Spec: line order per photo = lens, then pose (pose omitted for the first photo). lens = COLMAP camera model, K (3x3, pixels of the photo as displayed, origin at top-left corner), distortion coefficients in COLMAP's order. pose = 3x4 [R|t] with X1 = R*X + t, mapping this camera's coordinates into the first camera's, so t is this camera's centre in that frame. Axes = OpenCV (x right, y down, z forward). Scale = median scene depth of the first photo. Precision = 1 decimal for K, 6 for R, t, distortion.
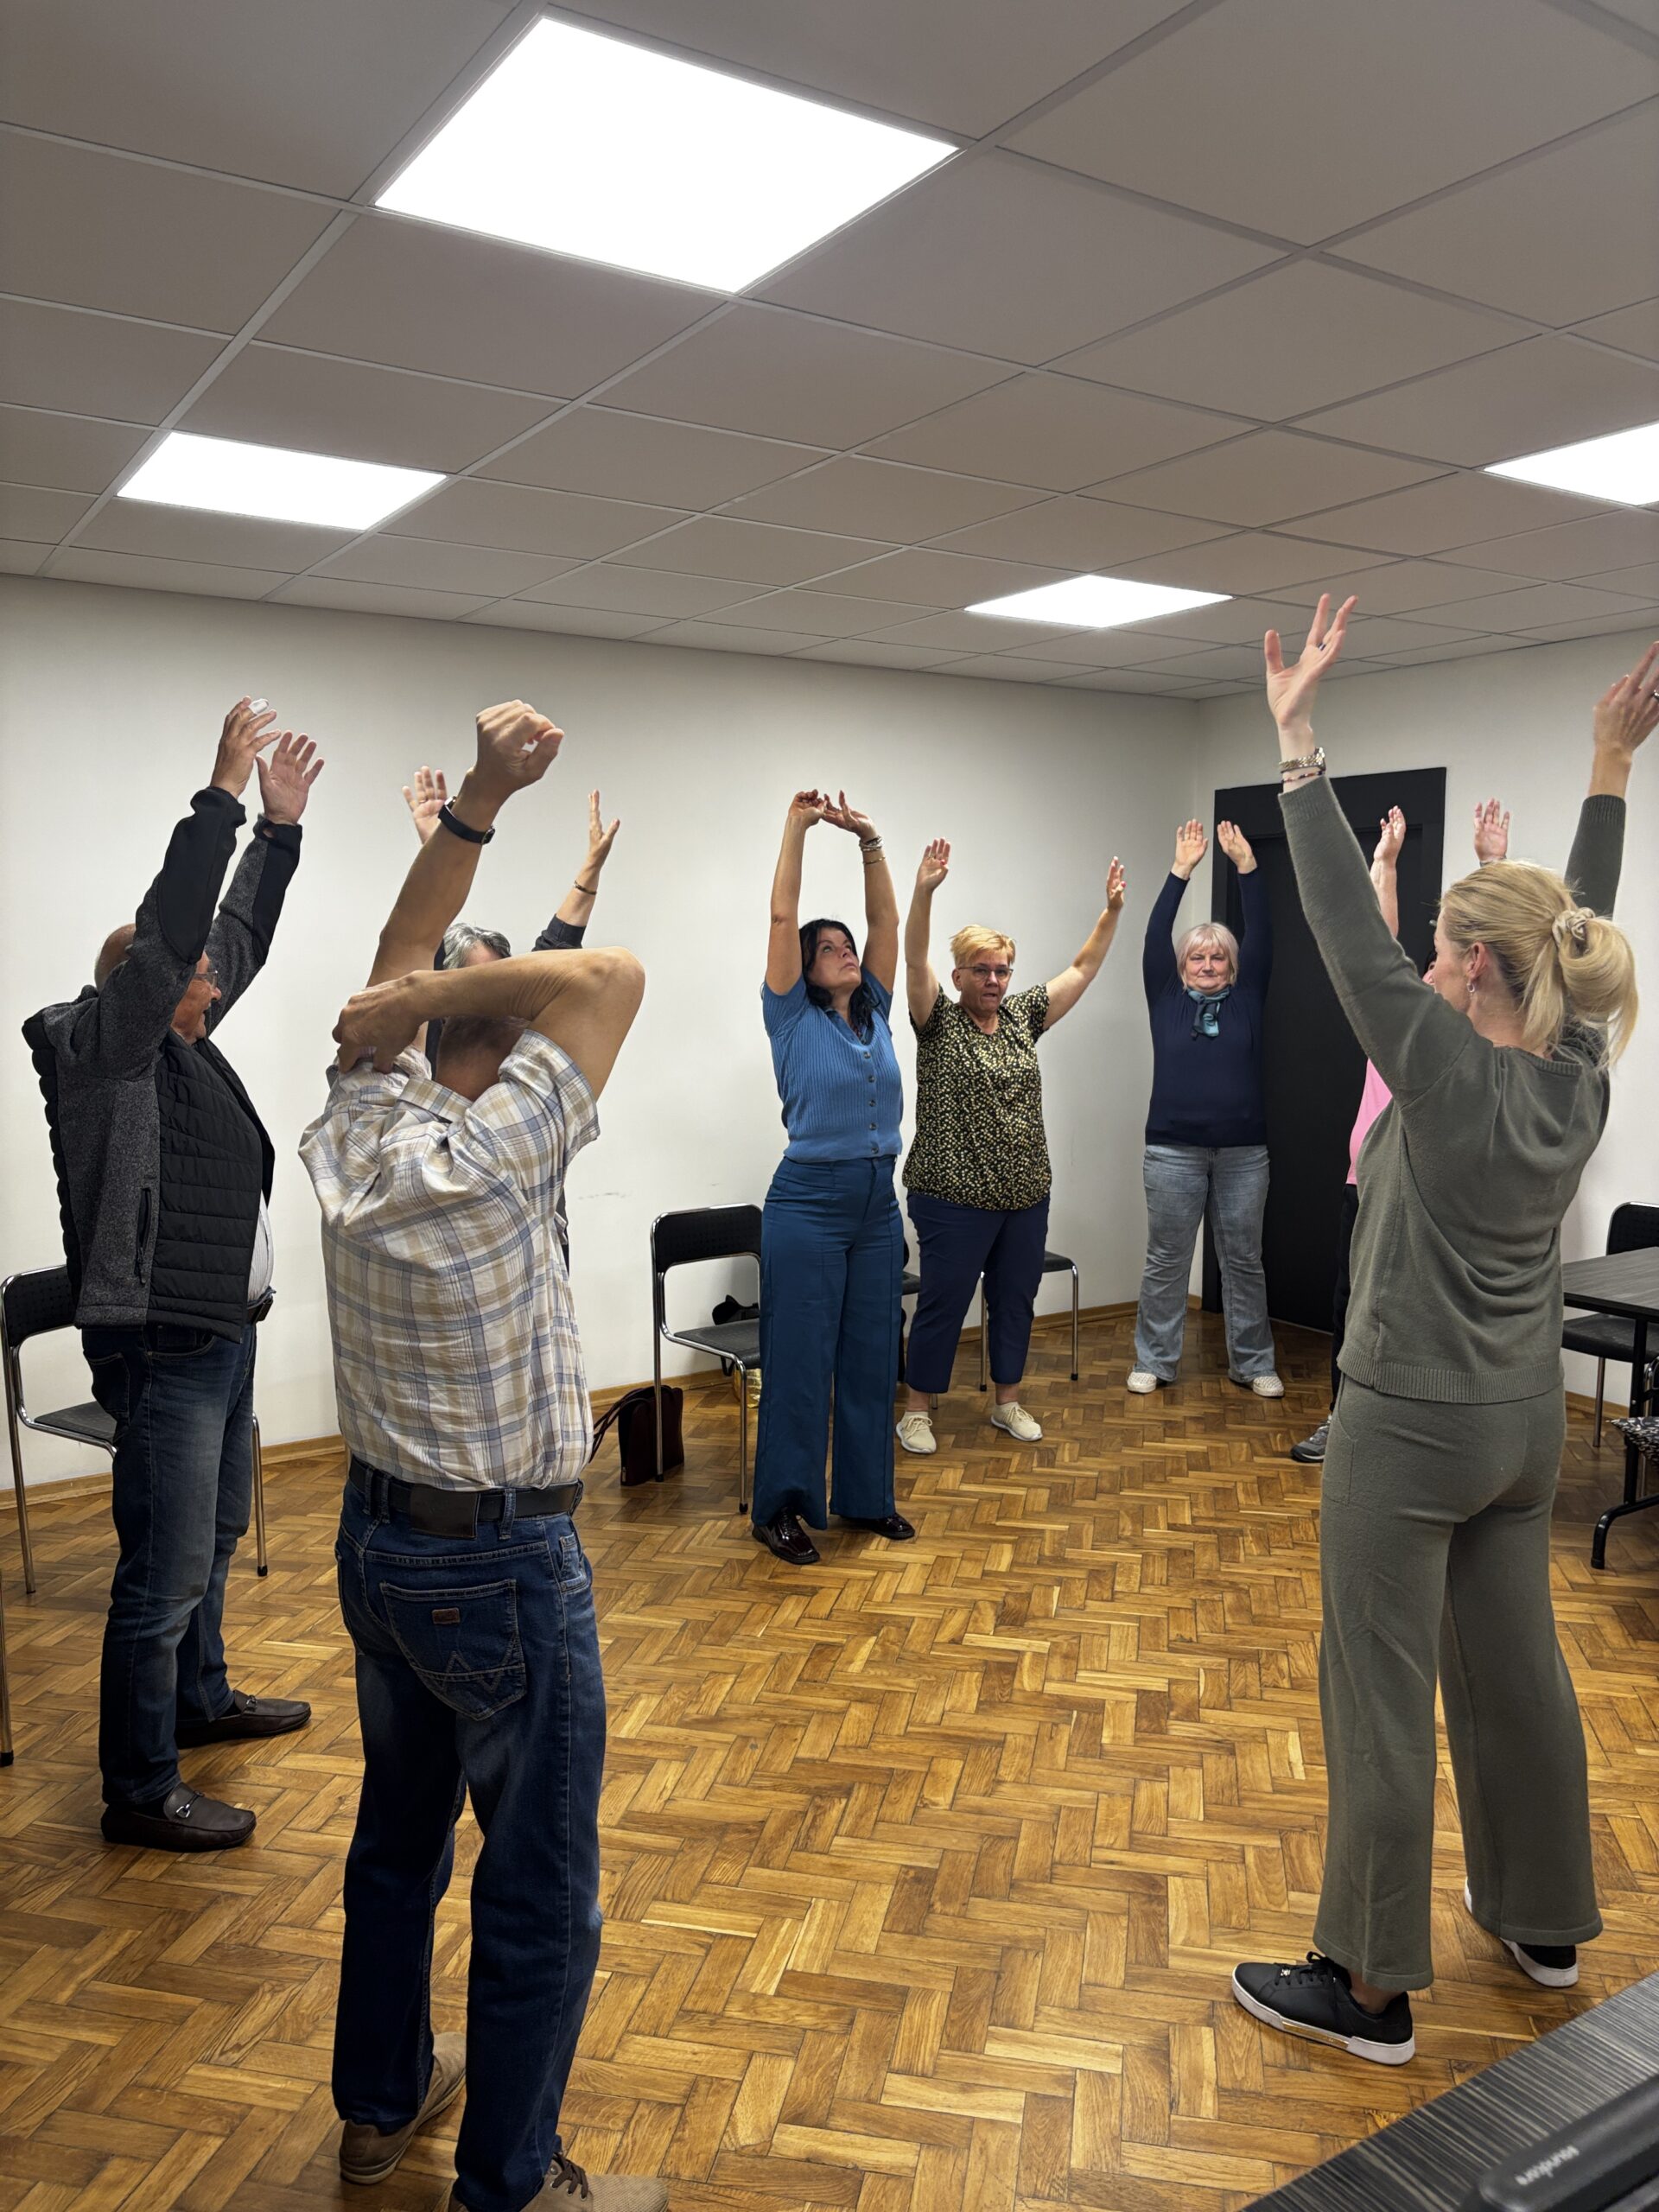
lens RADIAL K [[1684.1, 0, 829.4], [0, 1684.1, 1103.5], [0, 0, 1]] dist [-0.004270, -0.001533]
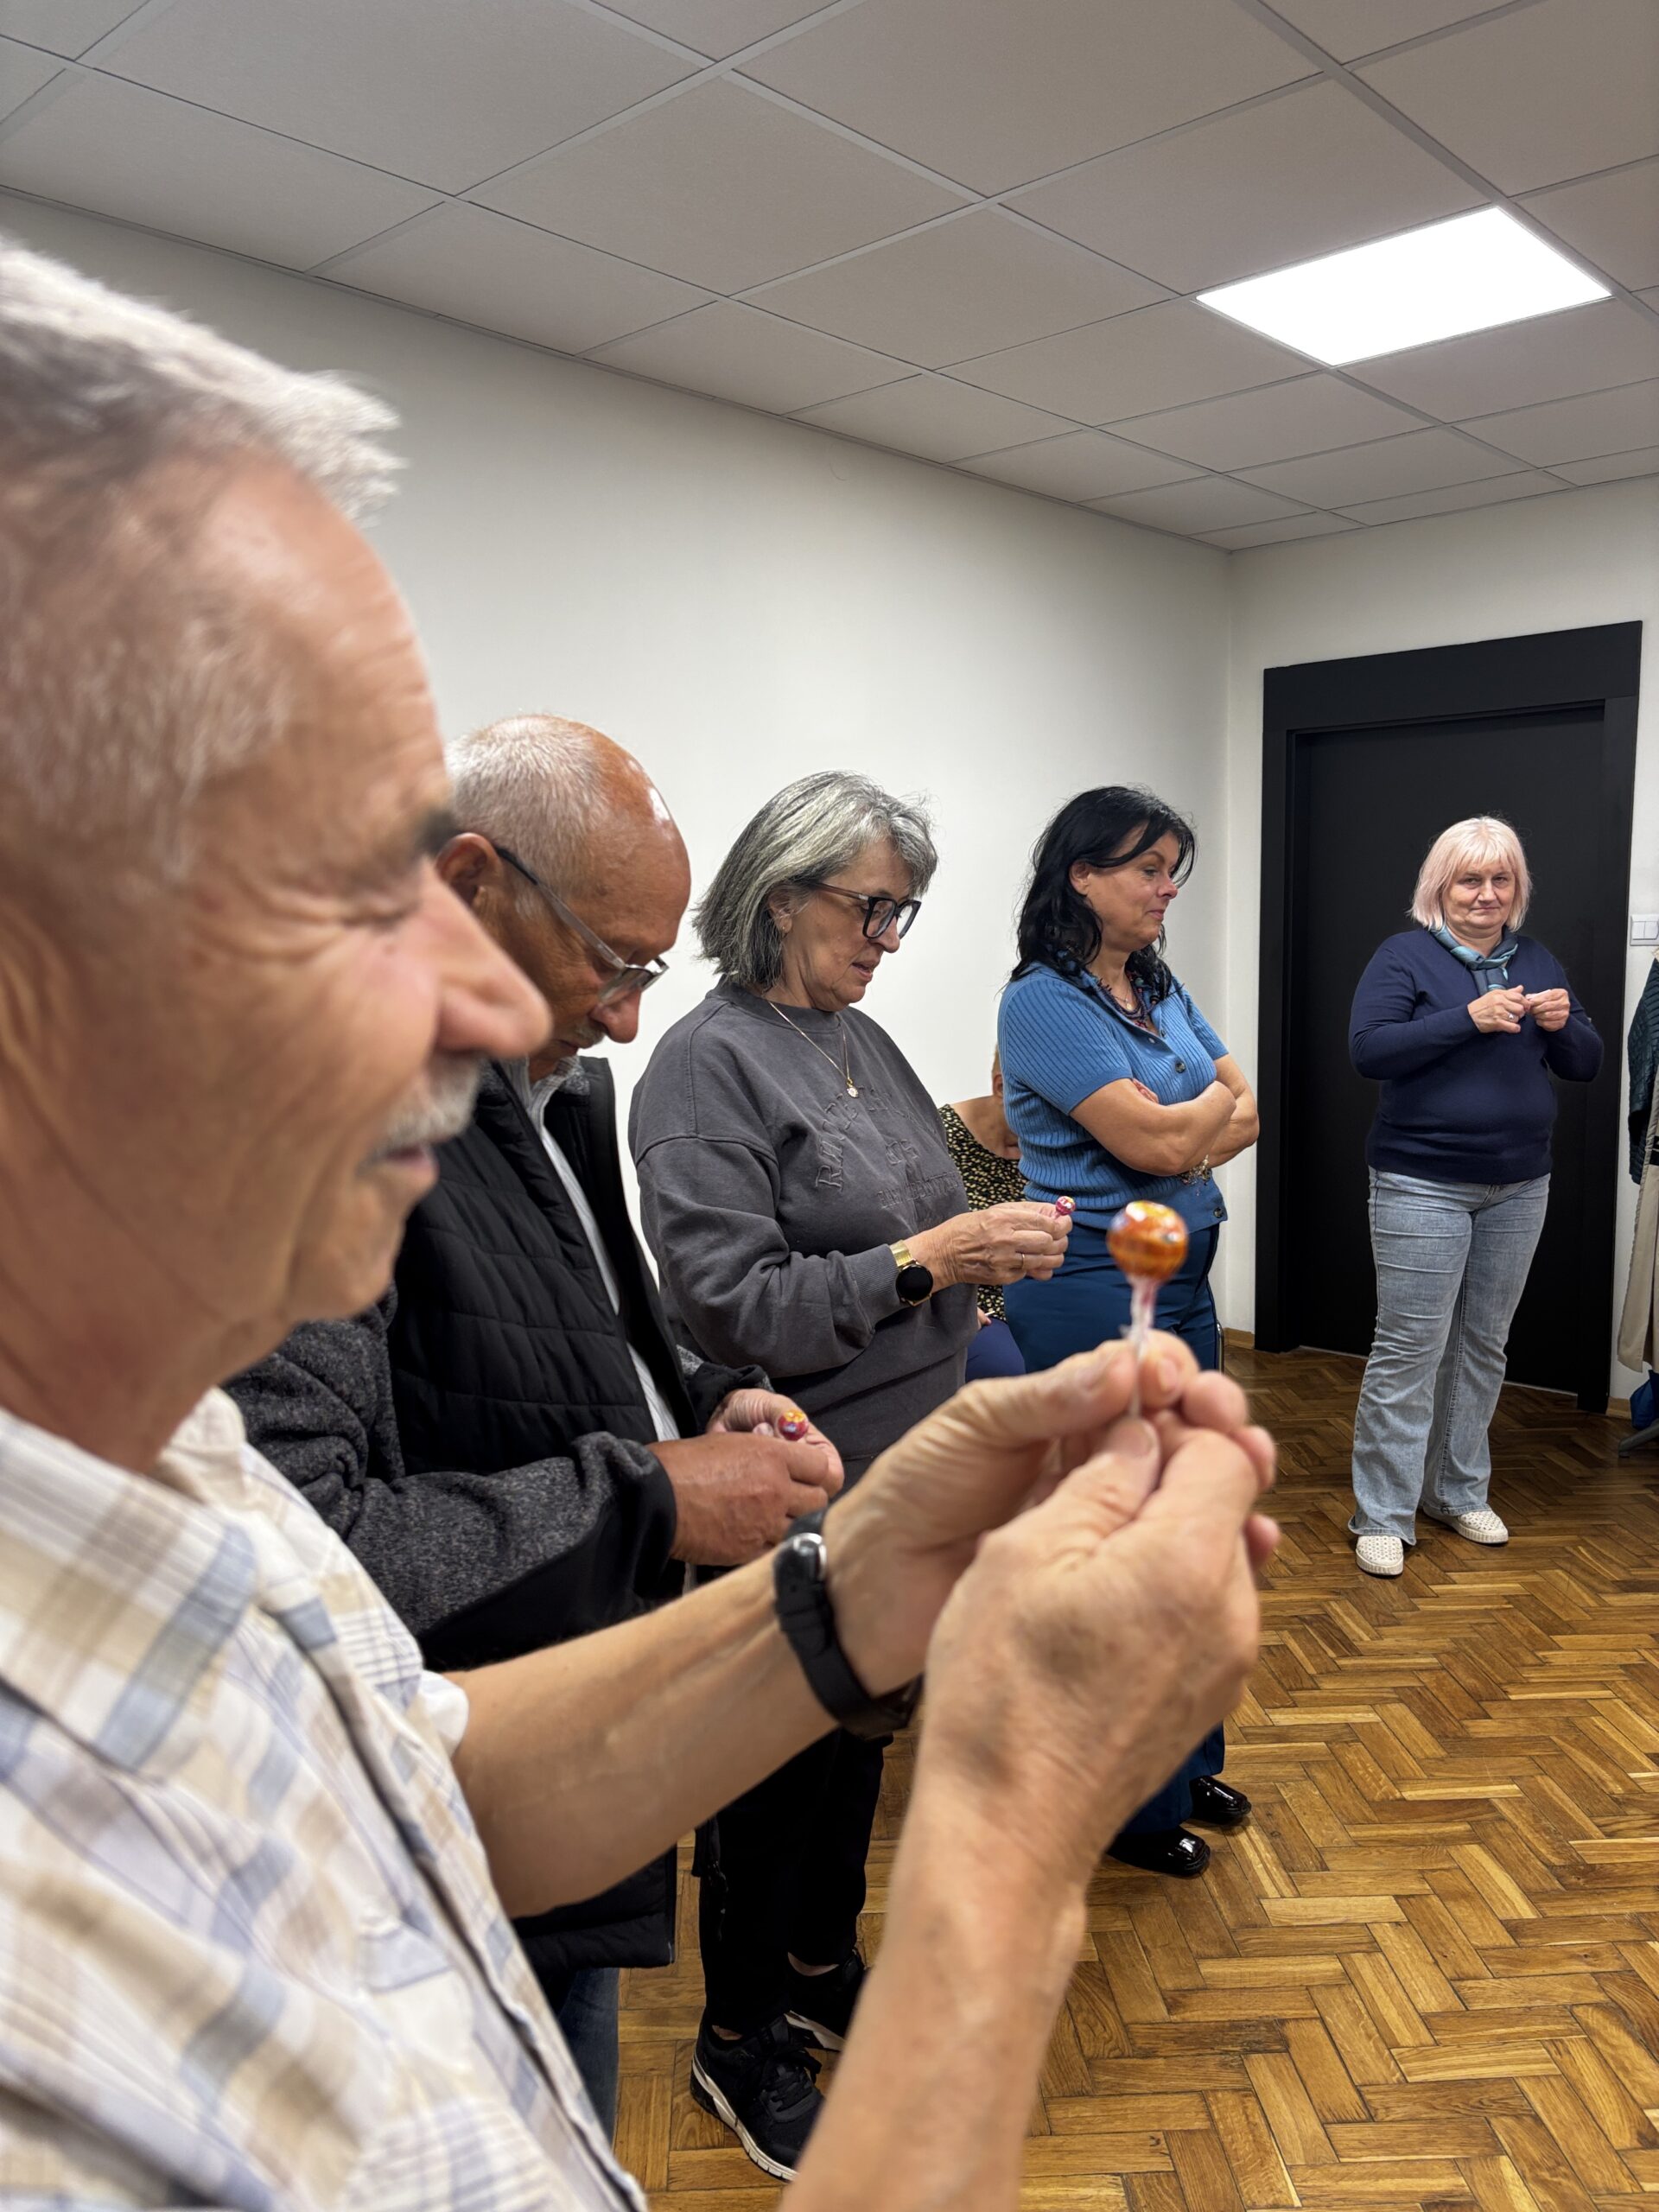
lens RADIAL K [[1684.1, 0, 818.2], [0, 1684.1, 1111.0], [0, 0, 1]] dist [-0.004270, -0.001533]
pose [[0.970166, -0.033269, 0.240147, -0.278104], [0.033822, 0.999426, 0.001821, 0.005577], [-0.240070, 0.006356, 0.970735, 0.585189]]
